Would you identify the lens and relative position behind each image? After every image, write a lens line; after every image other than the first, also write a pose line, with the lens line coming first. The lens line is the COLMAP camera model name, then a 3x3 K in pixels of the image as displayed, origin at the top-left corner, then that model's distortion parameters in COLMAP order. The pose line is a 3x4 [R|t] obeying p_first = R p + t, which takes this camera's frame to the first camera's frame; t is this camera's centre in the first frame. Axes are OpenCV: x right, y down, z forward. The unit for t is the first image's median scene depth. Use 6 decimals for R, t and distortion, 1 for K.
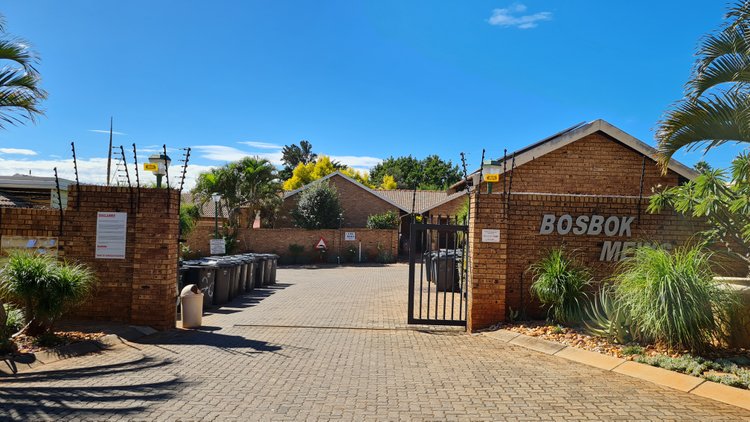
lens RADIAL K [[584.0, 0, 375.3], [0, 584.0, 200.1], [0, 0, 1]] dist [0.101229, 0.000666]
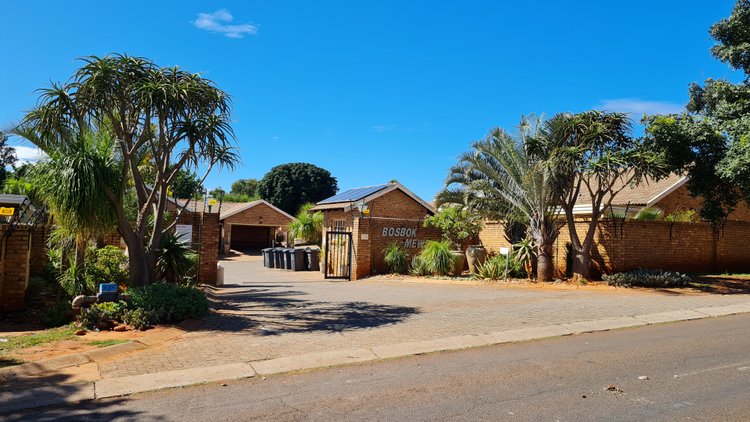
lens RADIAL K [[573.6, 0, 375.0], [0, 573.6, 211.0], [0, 0, 1]] dist [-0.004828, -0.000988]
pose [[0.876772, 0.018705, 0.480542, -0.823648], [-0.024989, 0.999665, 0.006683, -0.053829], [-0.480256, -0.017868, 0.876946, -0.938337]]
